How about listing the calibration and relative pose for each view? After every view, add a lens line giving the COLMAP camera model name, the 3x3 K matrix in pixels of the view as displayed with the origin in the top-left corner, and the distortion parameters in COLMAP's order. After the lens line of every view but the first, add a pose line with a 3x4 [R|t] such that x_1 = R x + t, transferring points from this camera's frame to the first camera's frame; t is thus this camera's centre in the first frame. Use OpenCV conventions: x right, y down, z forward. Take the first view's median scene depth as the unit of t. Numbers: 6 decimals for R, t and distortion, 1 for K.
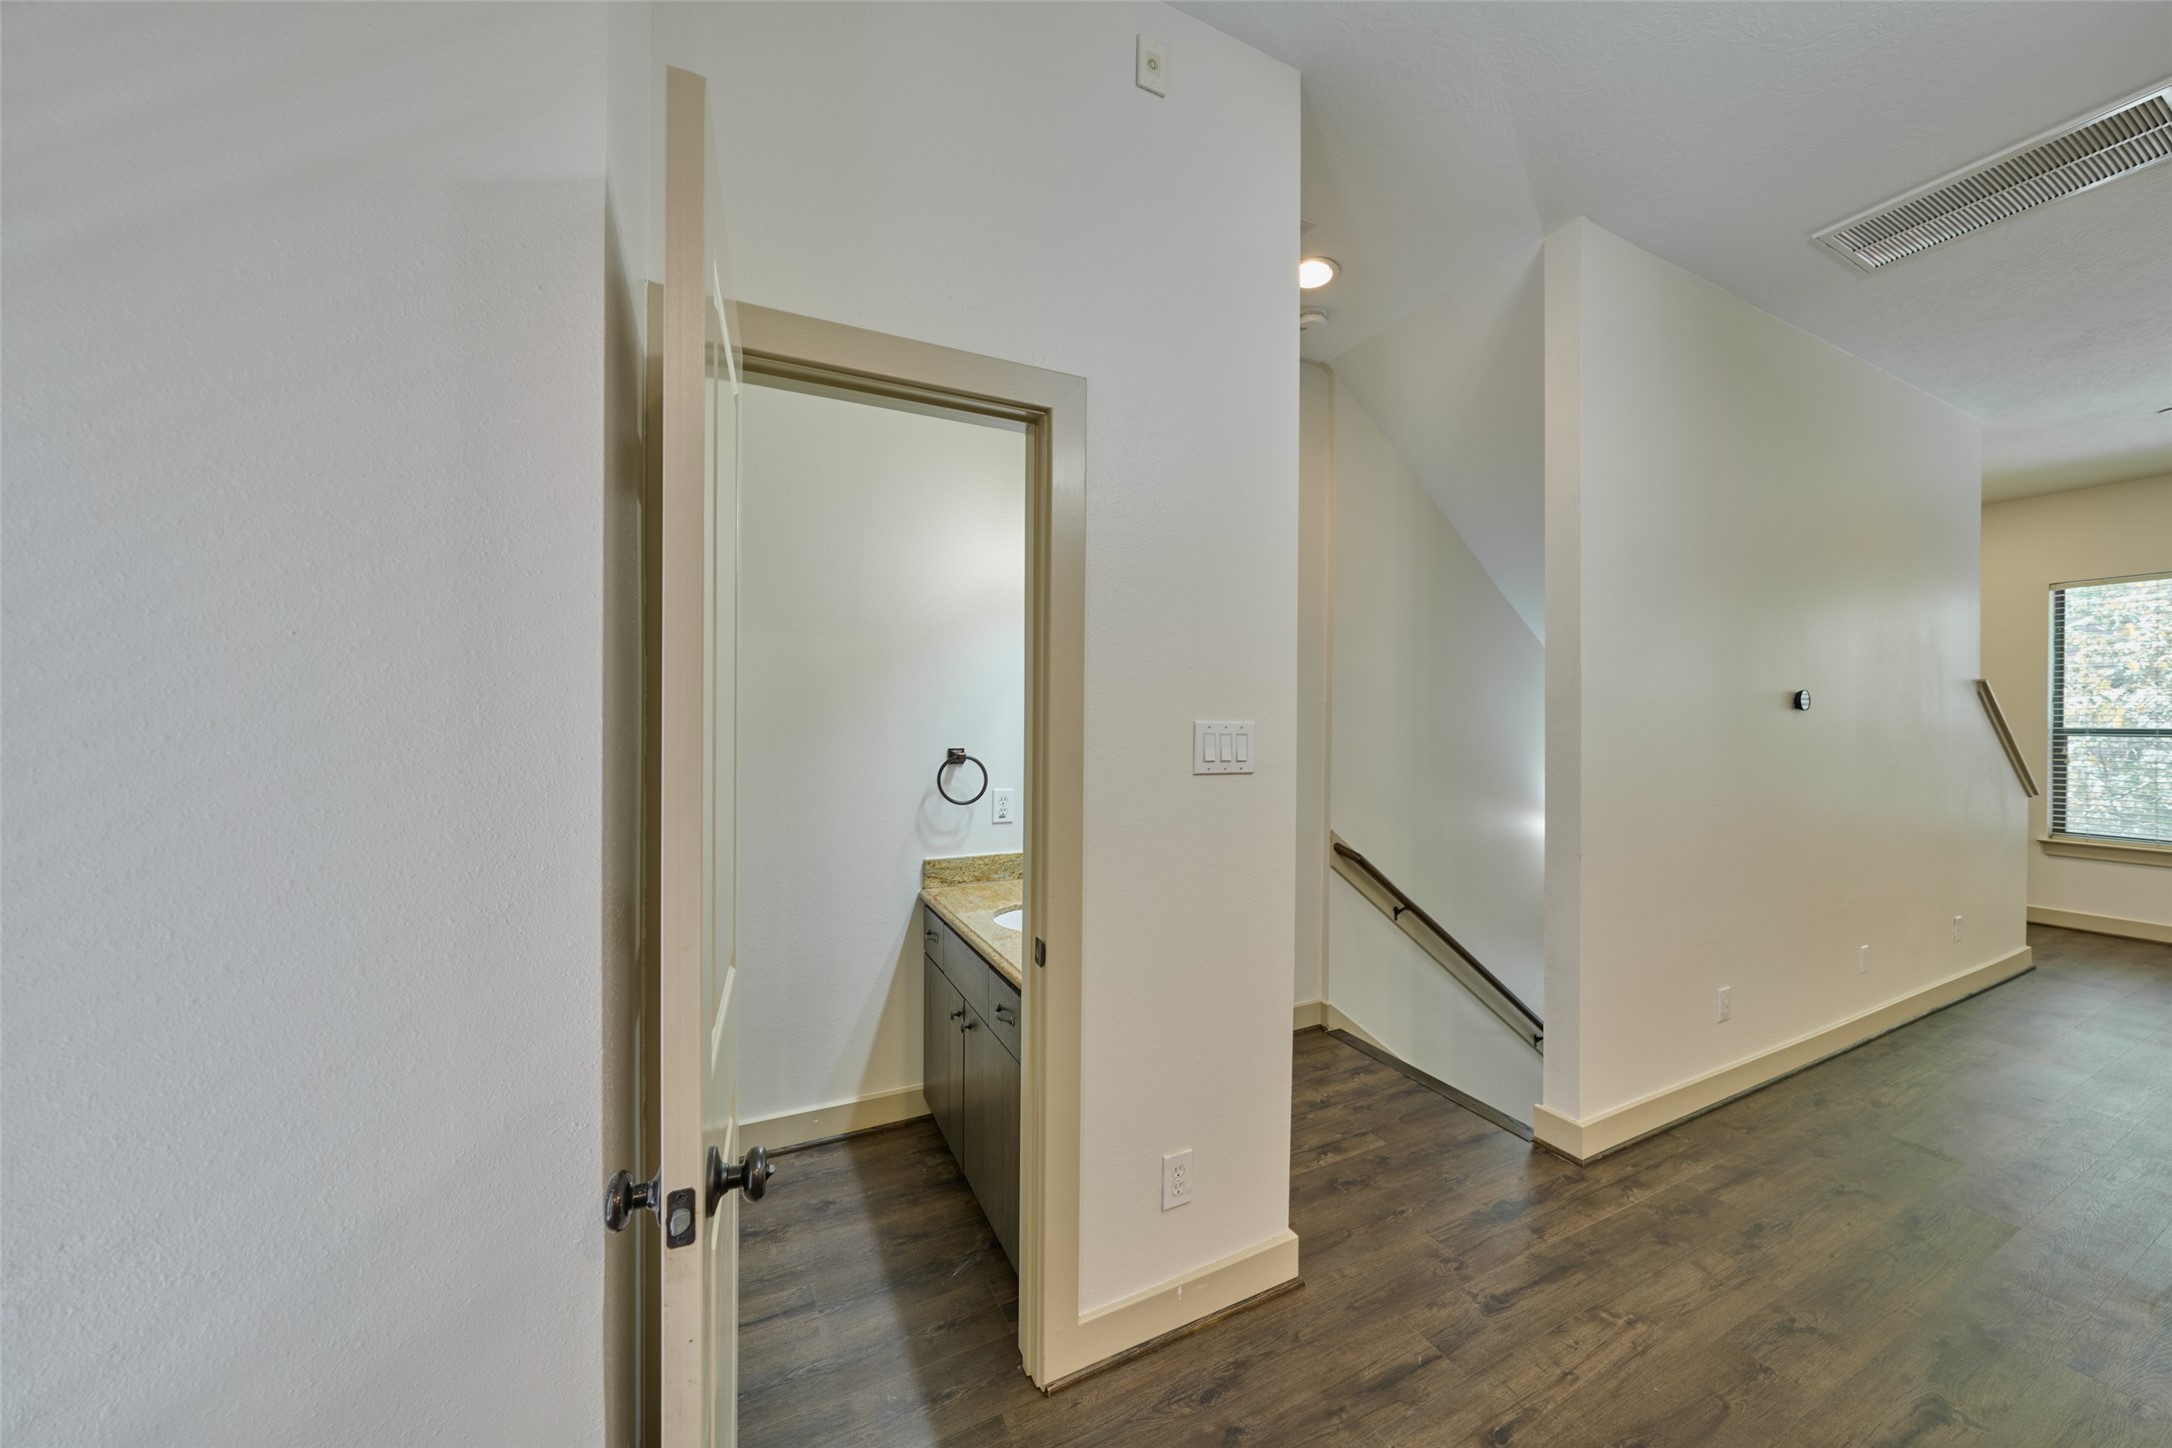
lens RADIAL K [[747.0, 0, 1099.3], [0, 747.0, 721.7], [0, 0, 1]] dist [-0.001356, -0.000233]
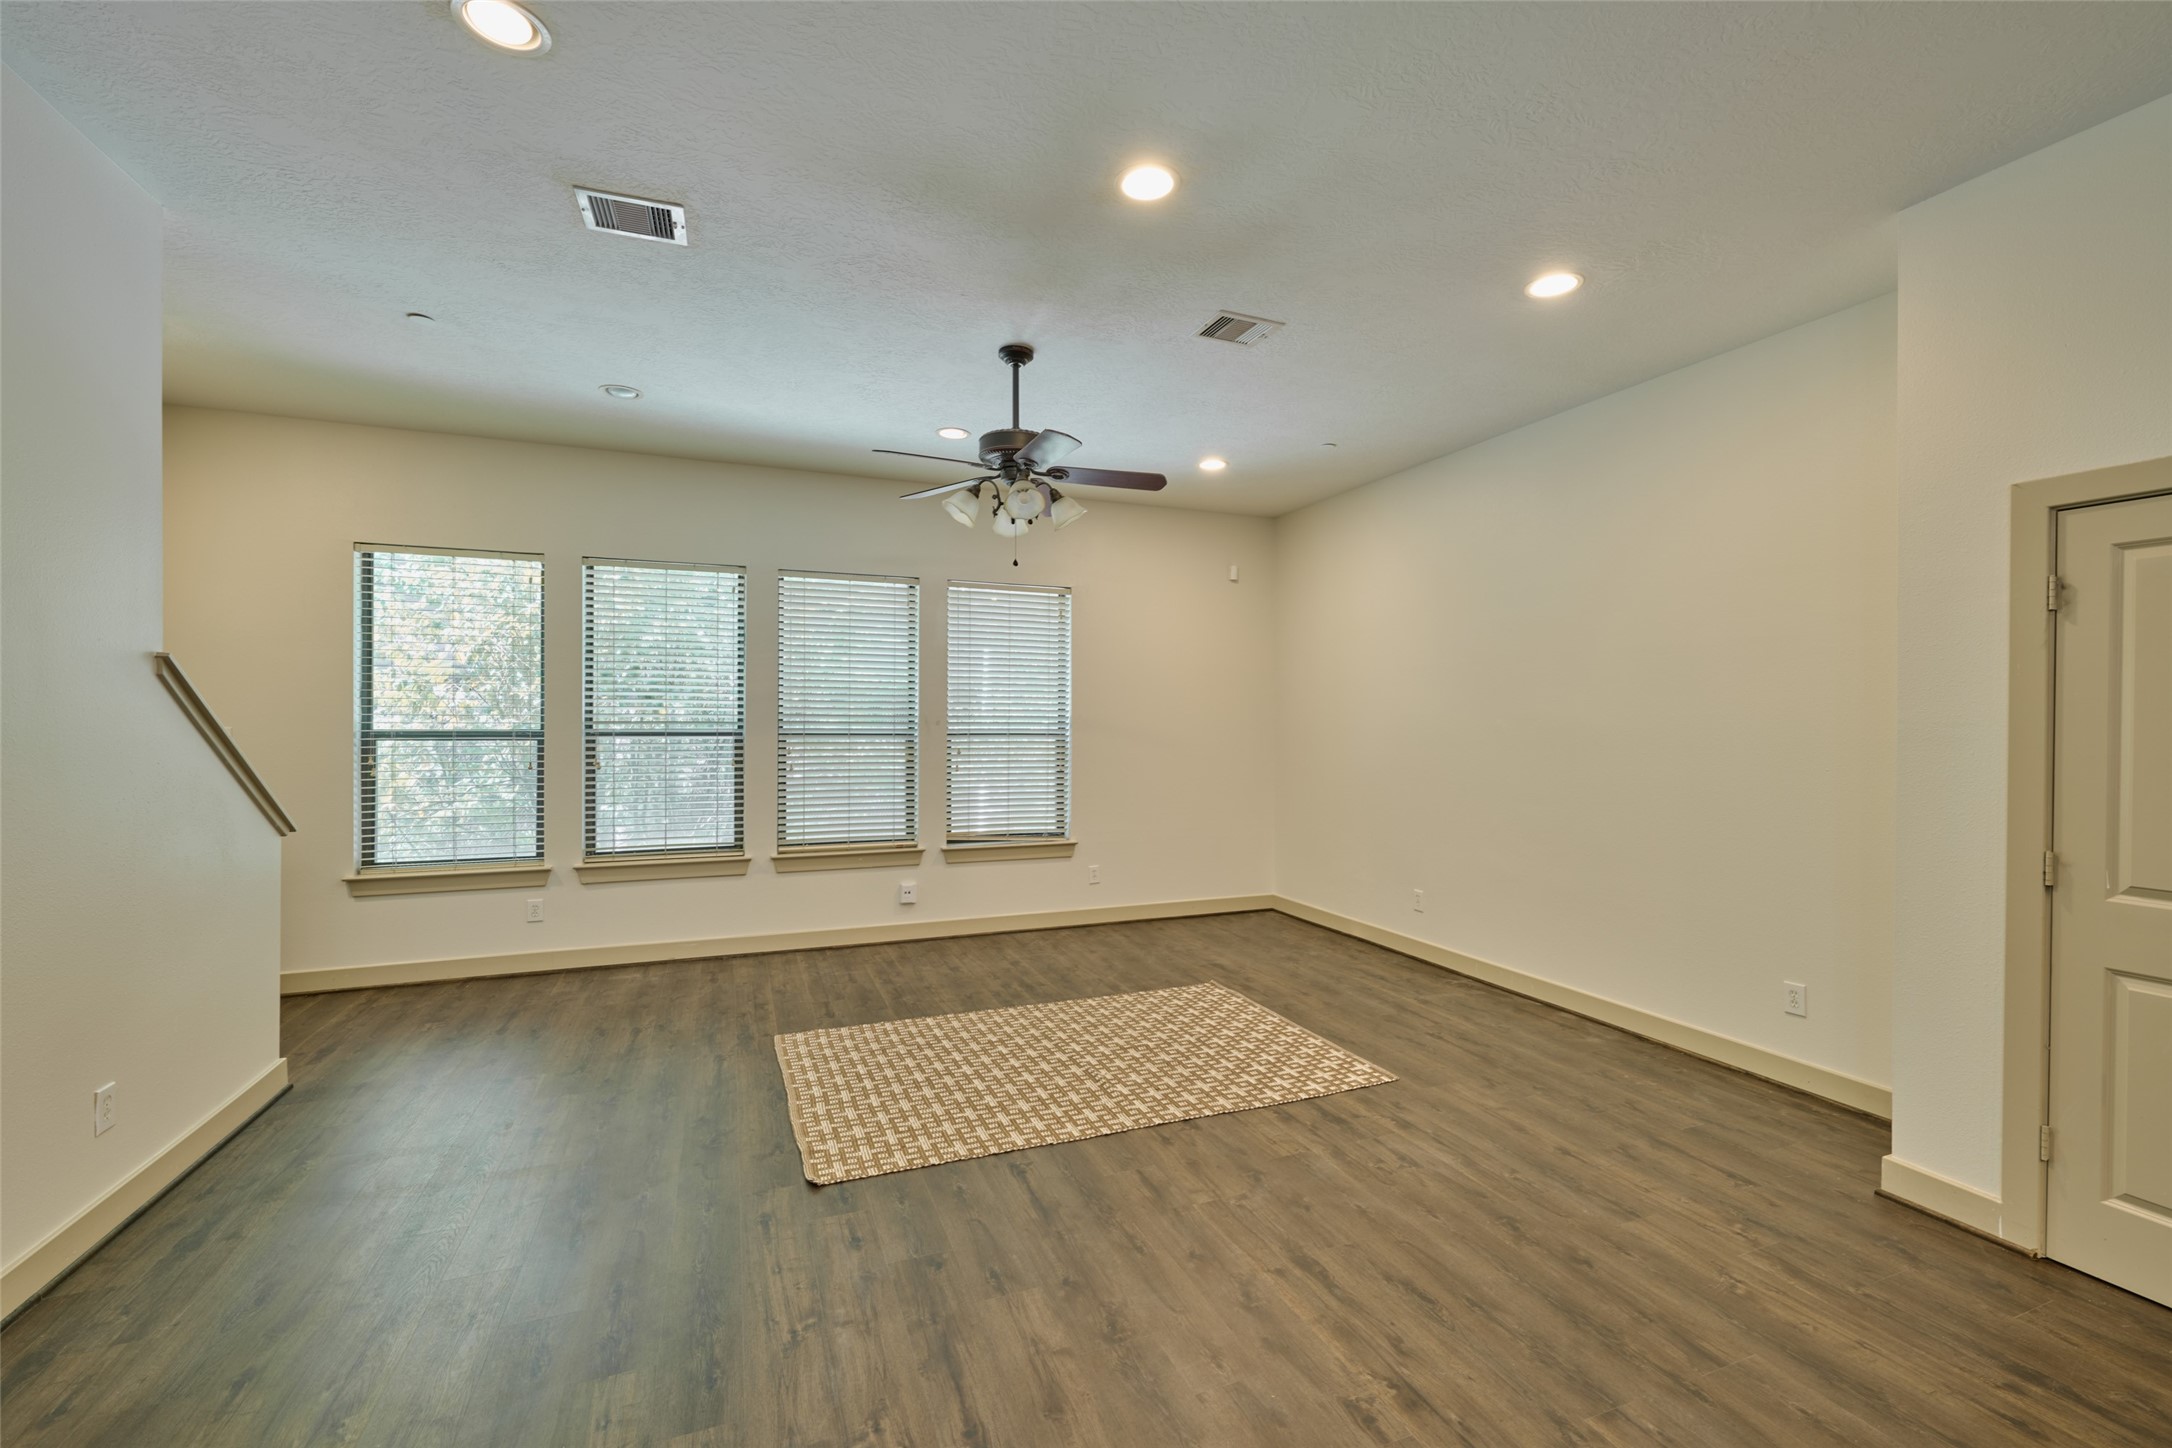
lens RADIAL K [[911.0, 0, 1099.5], [0, 911.0, 723.1], [0, 0, 1]] dist [0.000165, -0.000360]
pose [[0.077384, -0.006467, 0.996980, 0.883138], [0.001819, 0.999978, 0.006345, -0.008749], [-0.997000, 0.001323, 0.077394, 0.365275]]
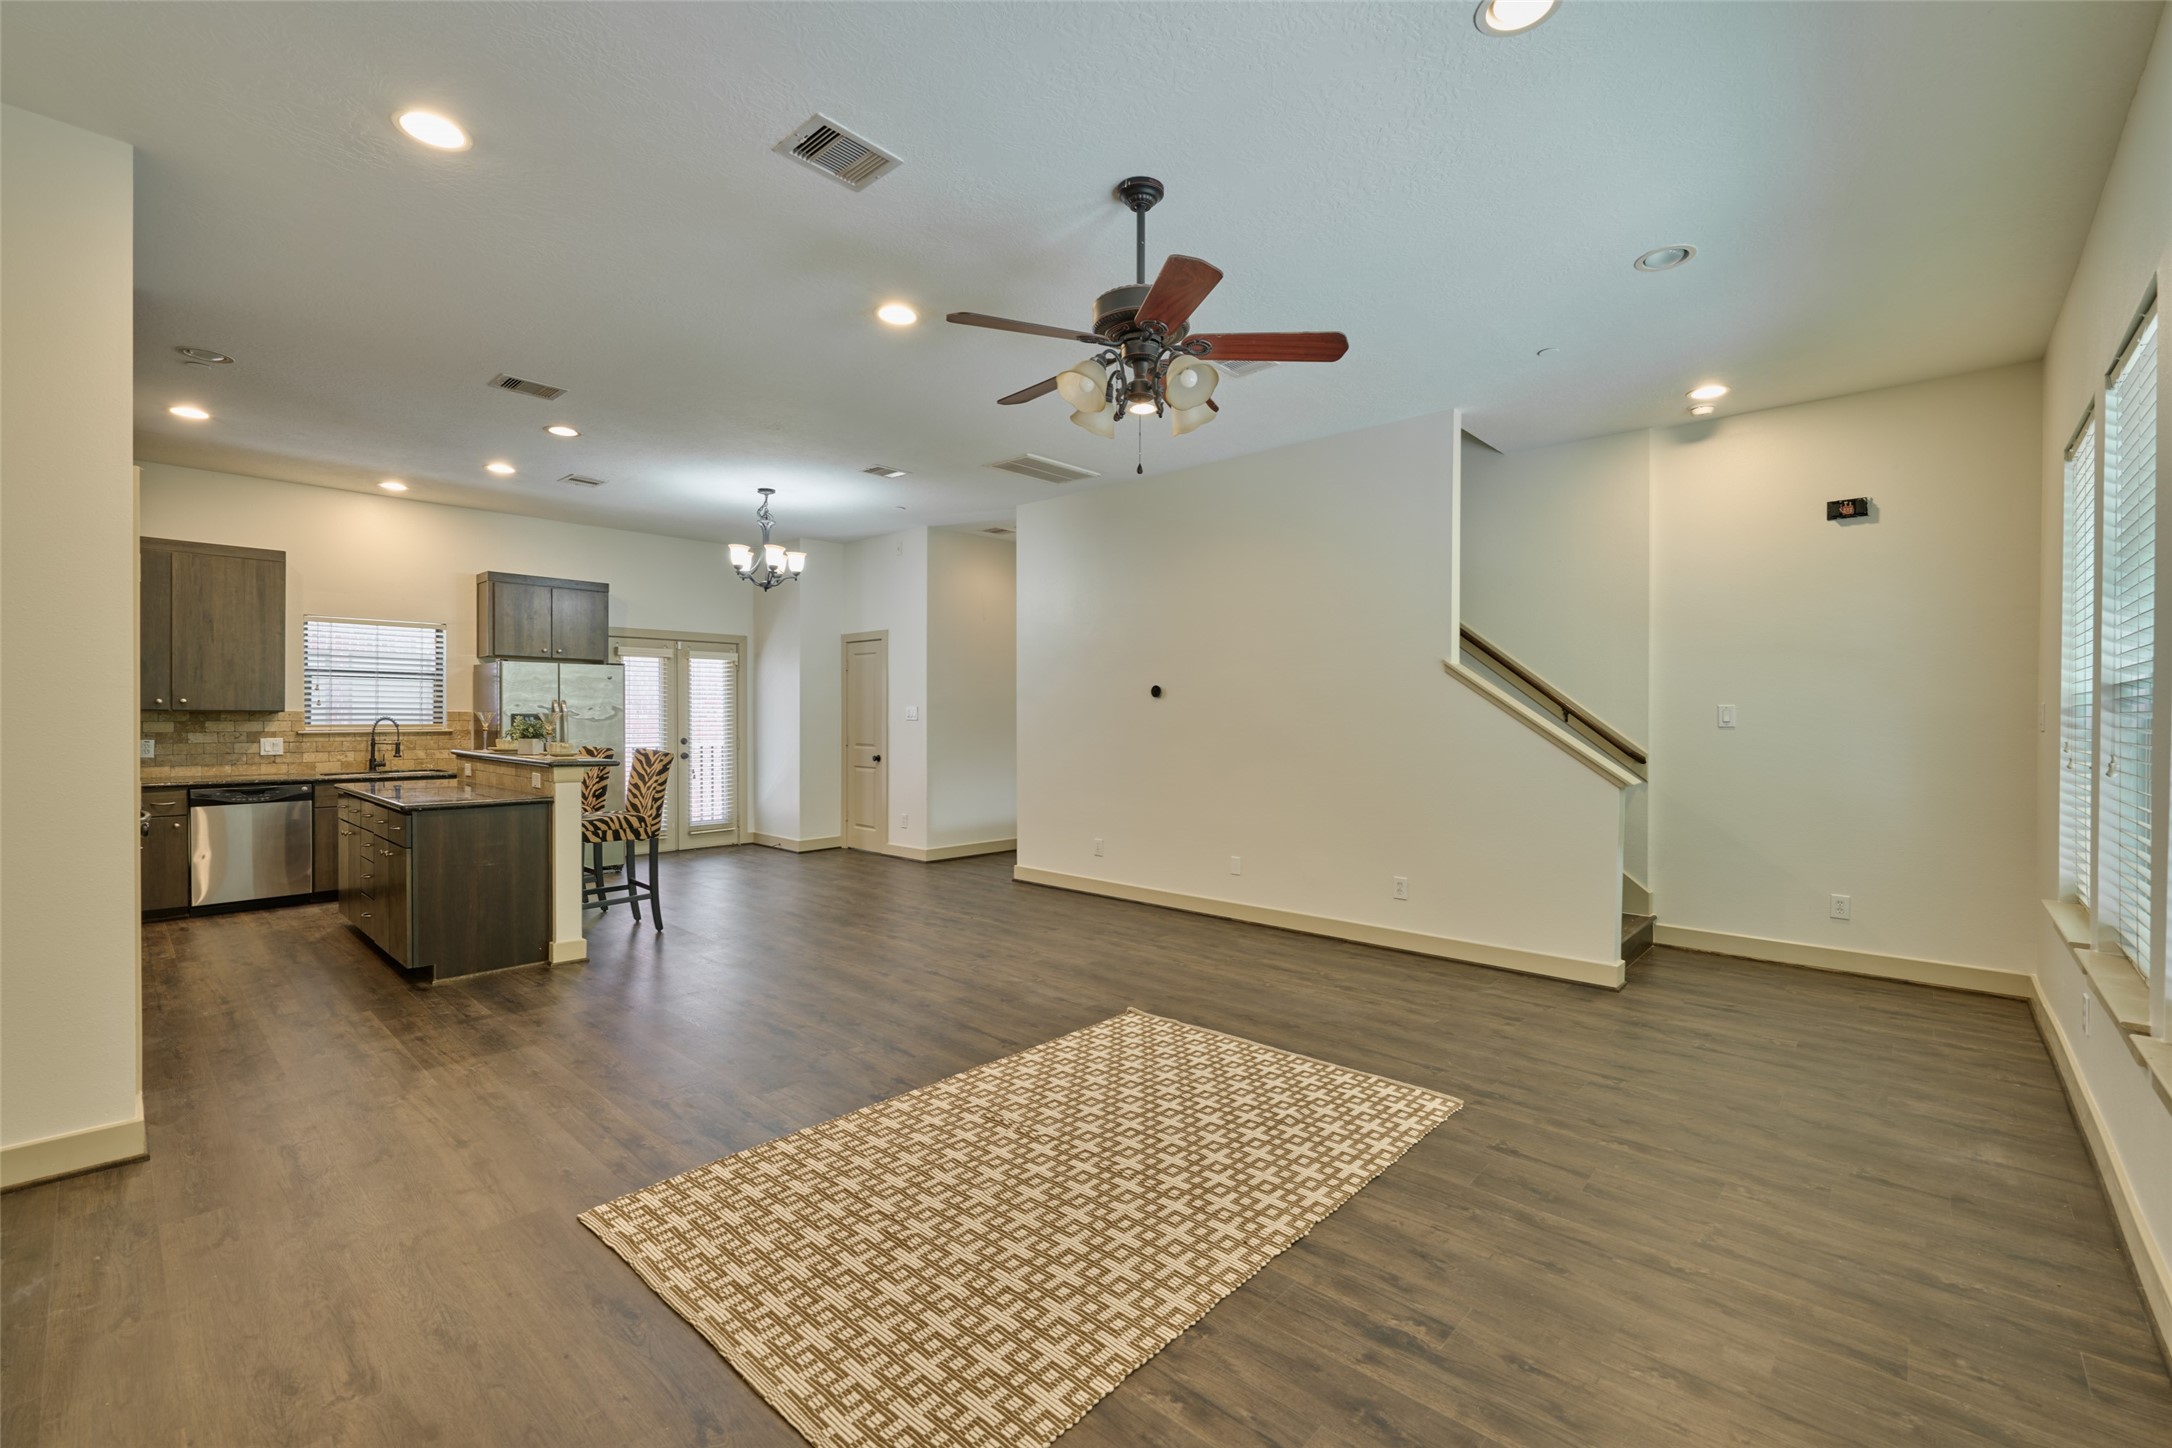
lens RADIAL K [[911.0, 0, 1099.5], [0, 911.0, 723.1], [0, 0, 1]] dist [0.000165, -0.000360]
pose [[0.362120, 0.003006, -0.932127, 3.619035], [-0.006711, 0.999977, 0.000618, 0.055441], [0.932107, 0.006032, 0.362132, 0.147956]]
